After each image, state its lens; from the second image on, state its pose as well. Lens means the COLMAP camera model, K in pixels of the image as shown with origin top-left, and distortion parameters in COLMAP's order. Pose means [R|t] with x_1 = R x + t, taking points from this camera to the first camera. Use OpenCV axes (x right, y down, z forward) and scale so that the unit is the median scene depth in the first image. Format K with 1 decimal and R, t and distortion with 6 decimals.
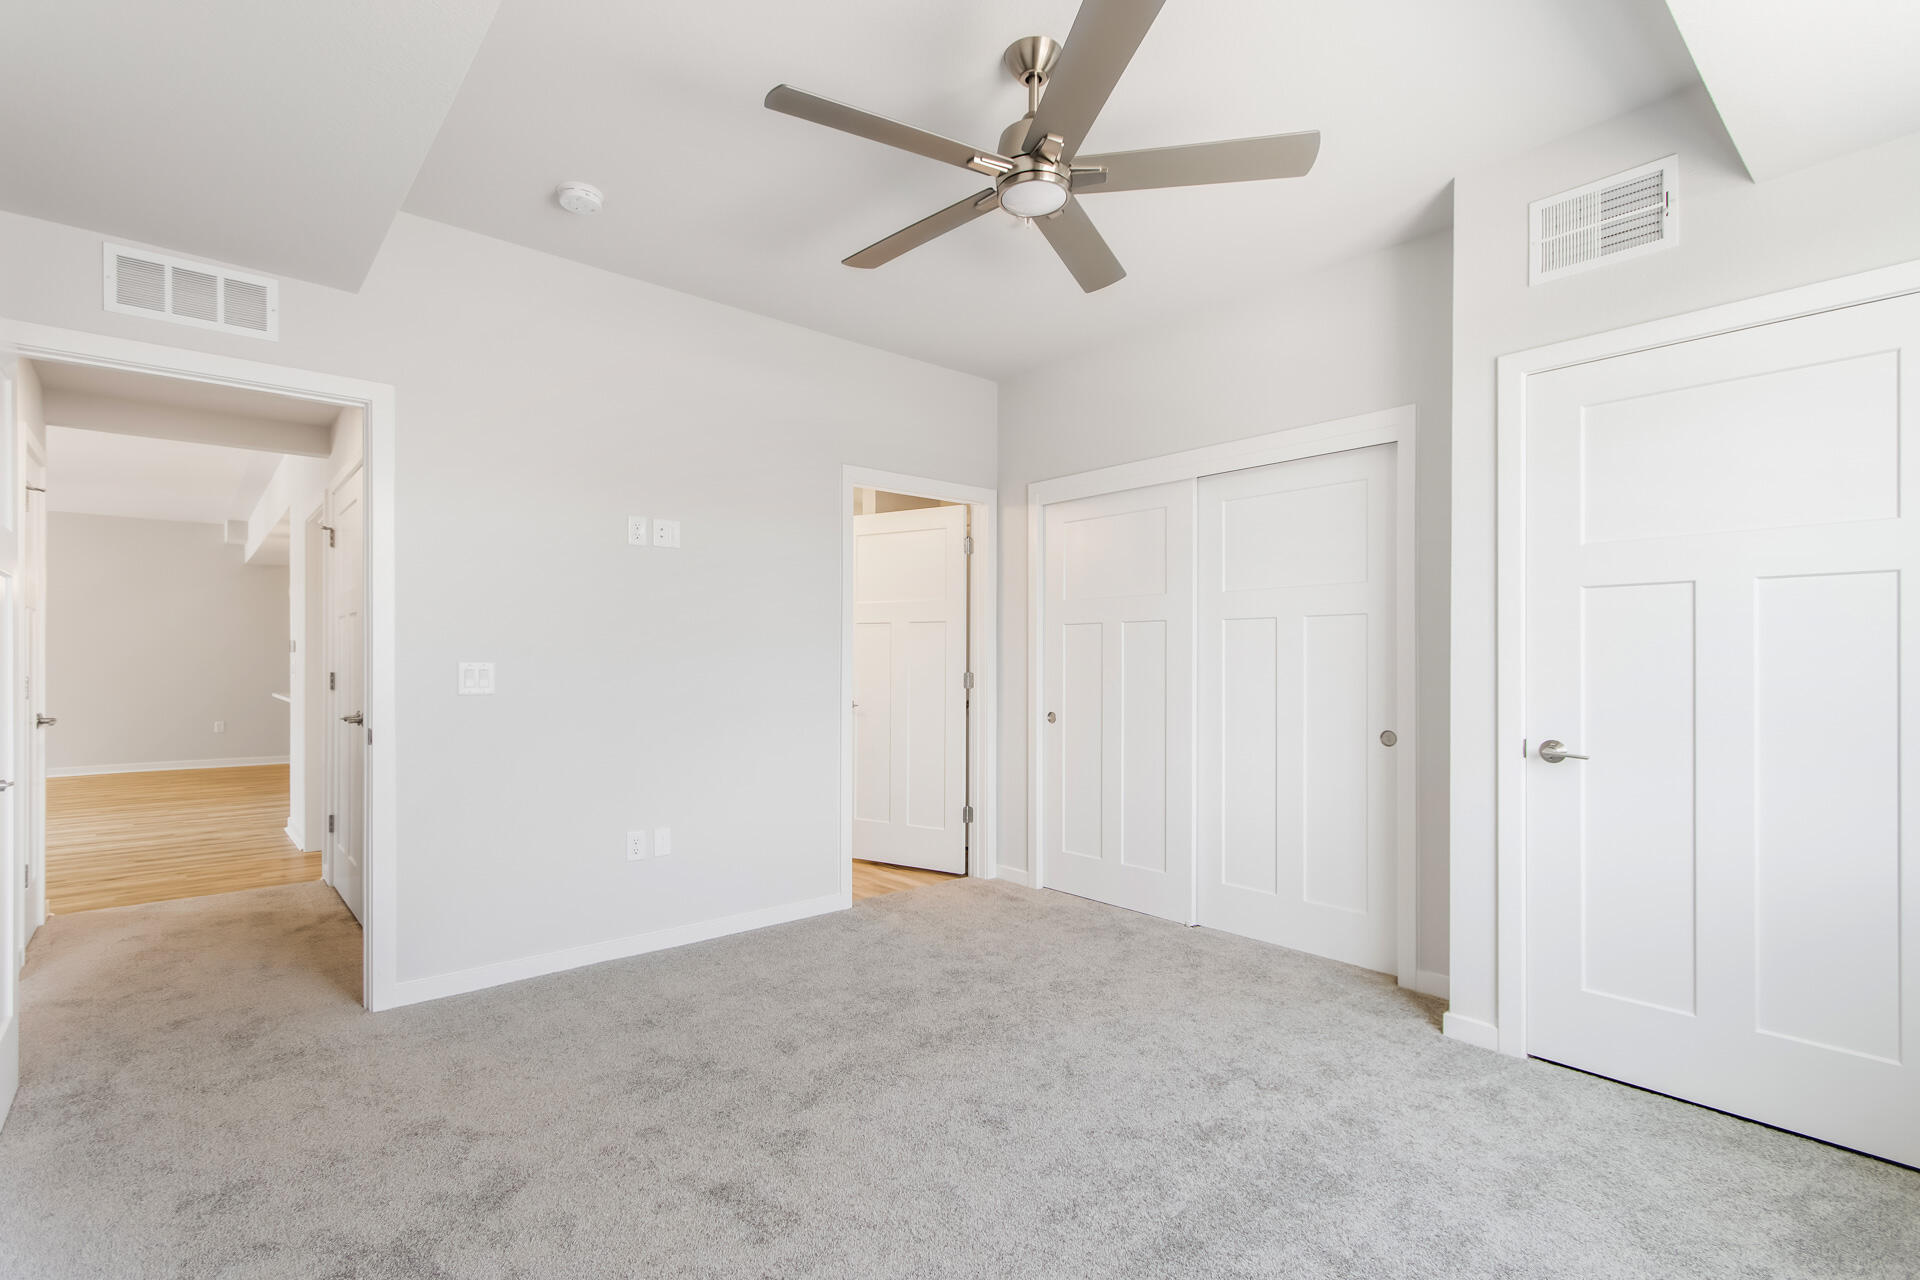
lens RADIAL K [[901.9, 0, 964.6], [0, 901.9, 661.0], [0, 0, 1]] dist [0.003360, -0.000598]
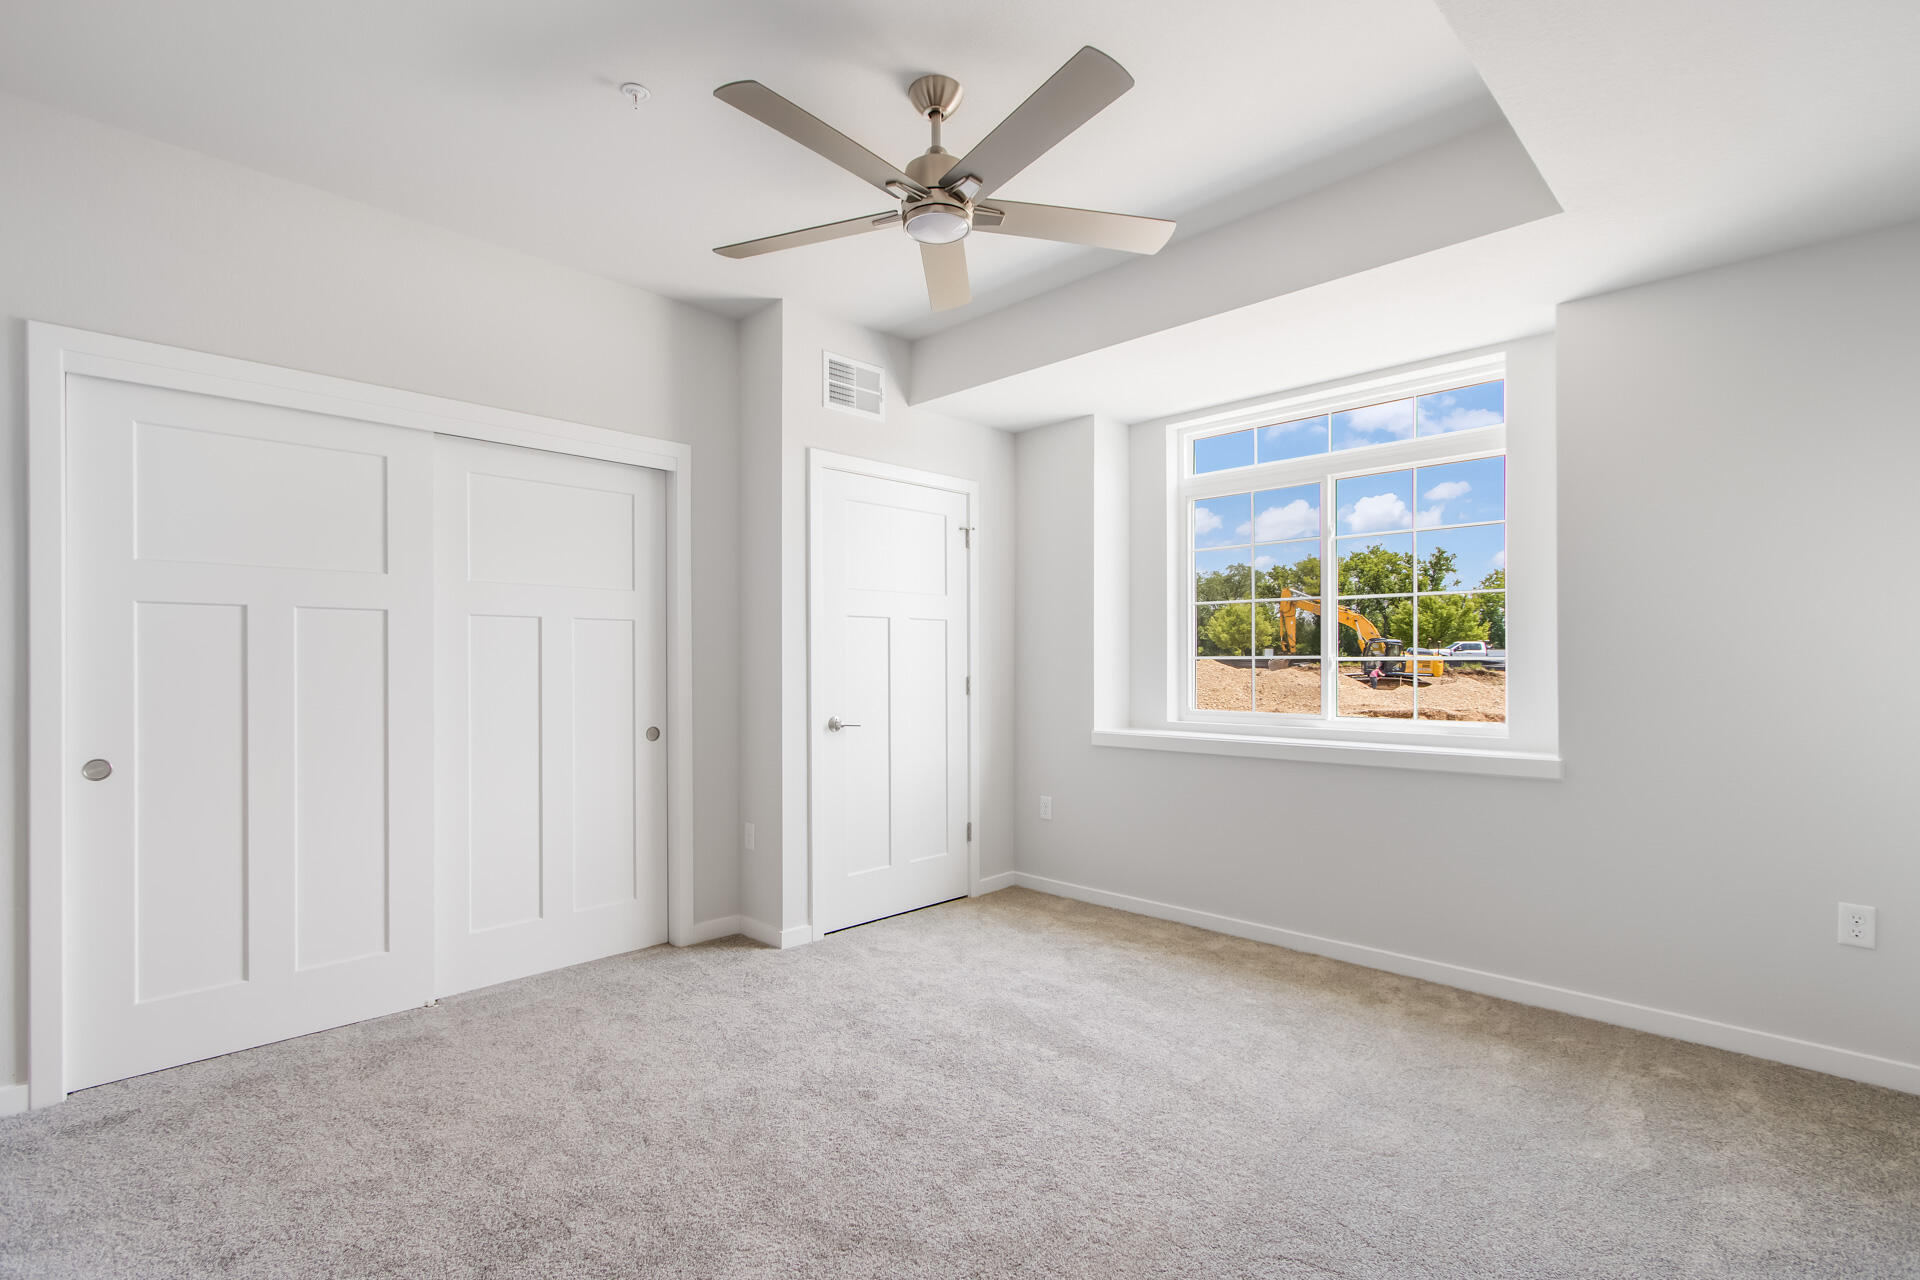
lens RADIAL K [[901.9, 0, 964.6], [0, 901.9, 661.0], [0, 0, 1]] dist [0.003360, -0.000598]
pose [[-0.098848, -0.004545, 0.995092, -0.825573], [-0.004817, 0.999980, 0.004089, -0.012539], [-0.995091, -0.004389, -0.098868, 0.895099]]
